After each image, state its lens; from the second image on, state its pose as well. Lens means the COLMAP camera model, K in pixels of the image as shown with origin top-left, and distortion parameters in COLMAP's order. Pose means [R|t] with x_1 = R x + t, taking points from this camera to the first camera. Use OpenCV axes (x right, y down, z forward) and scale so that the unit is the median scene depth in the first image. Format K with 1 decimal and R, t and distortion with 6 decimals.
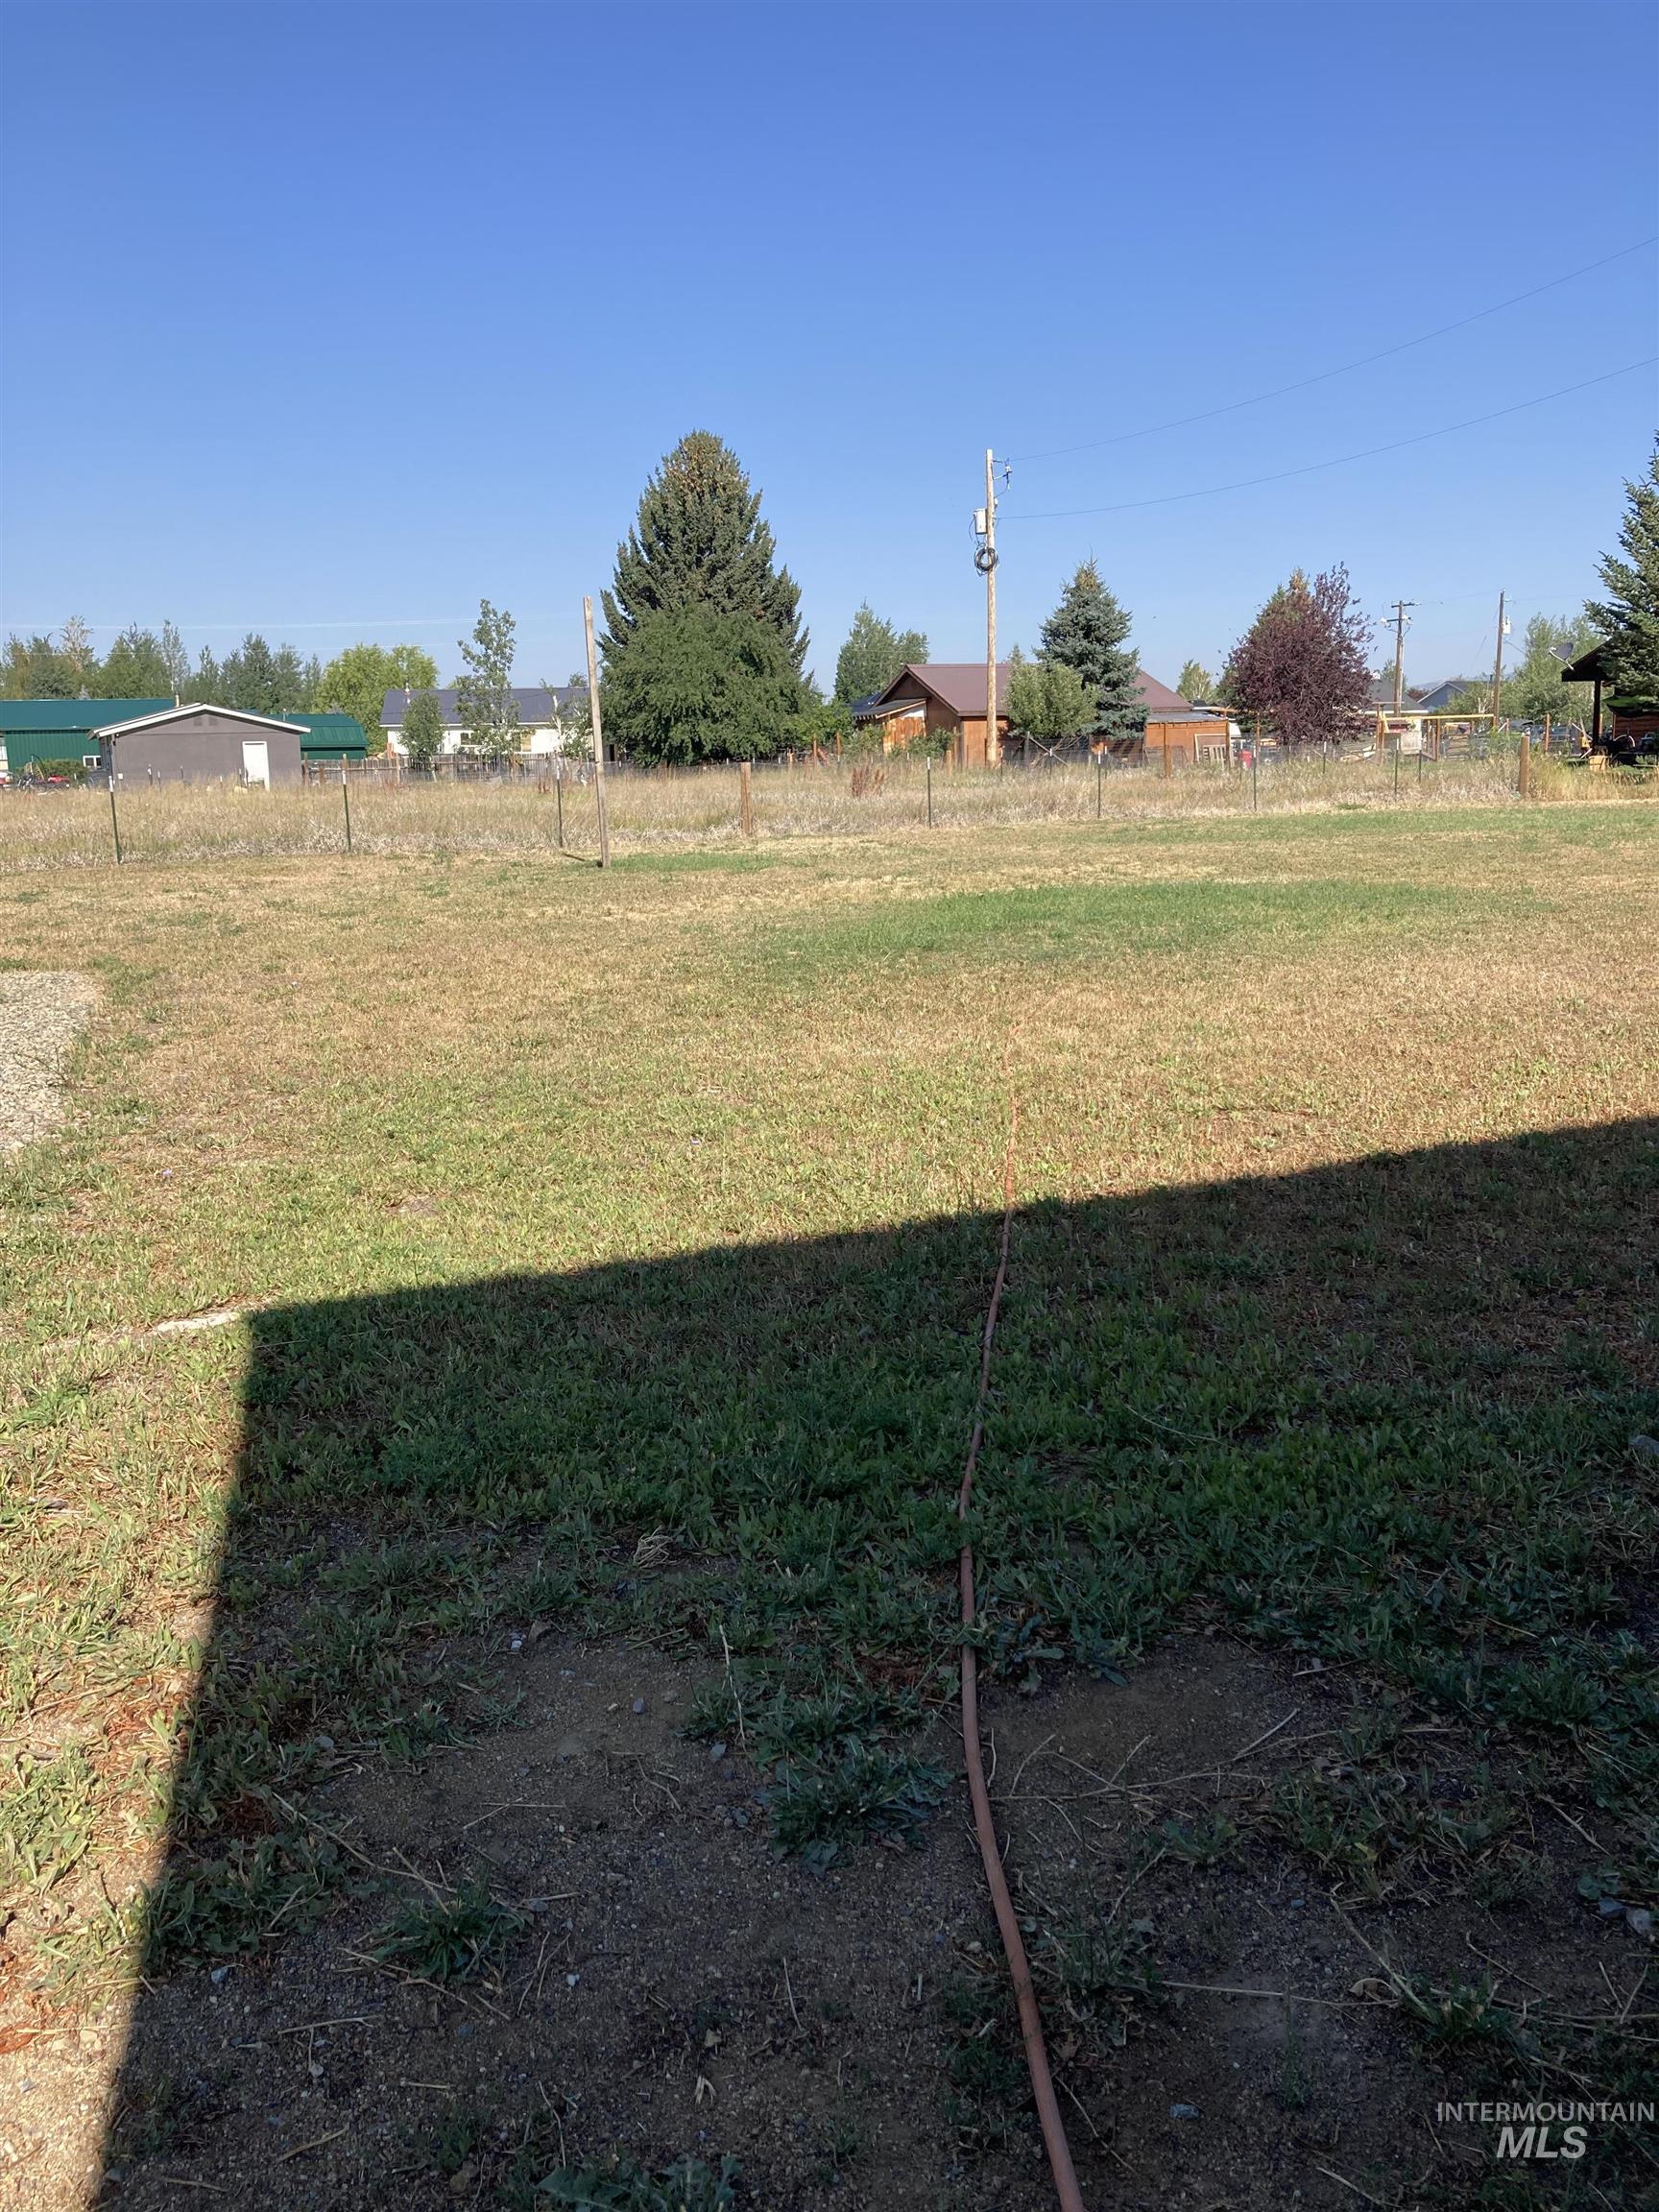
lens RADIAL K [[1807.6, 0, 832.8], [0, 1807.6, 1068.1], [0, 0, 1]] dist [0.101044, -0.230671]
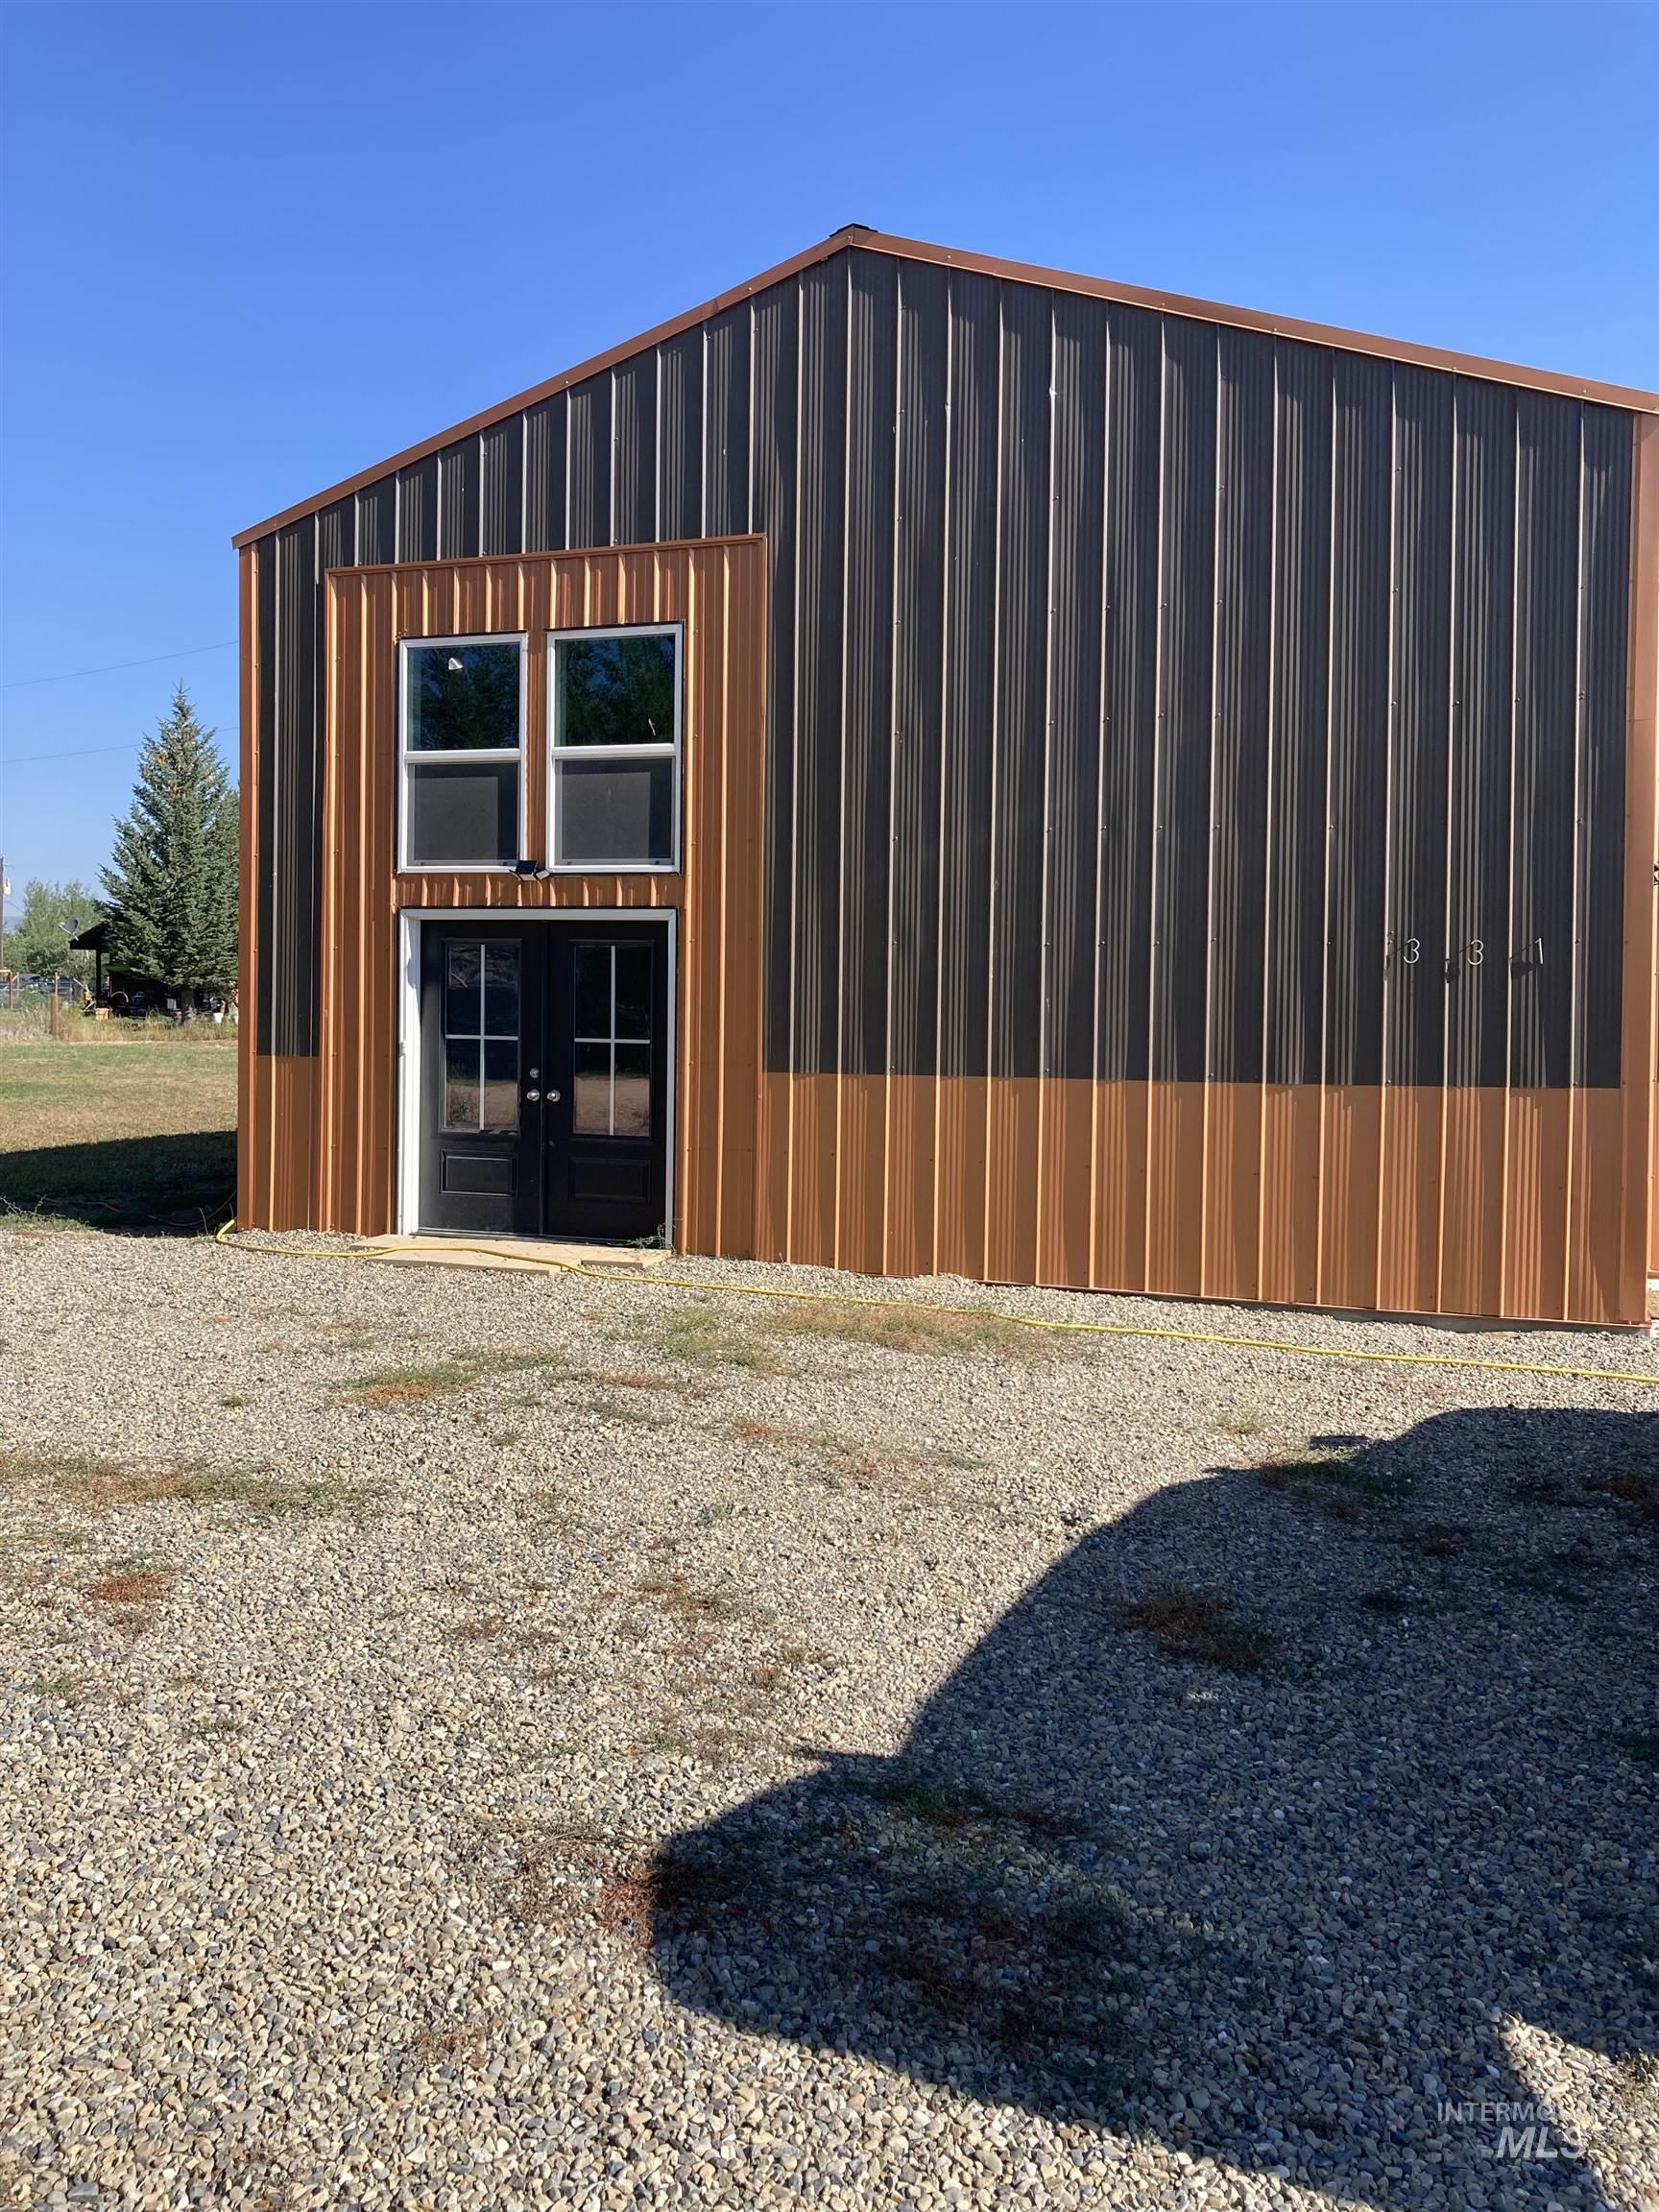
lens RADIAL K [[1807.6, 0, 832.8], [0, 1807.6, 1068.1], [0, 0, 1]] dist [0.101044, -0.230671]
pose [[0.711197, 0.001325, 0.702991, -0.160744], [0.091761, 0.991268, -0.094700, 0.054100], [-0.696978, 0.131858, 0.704865, -0.350231]]
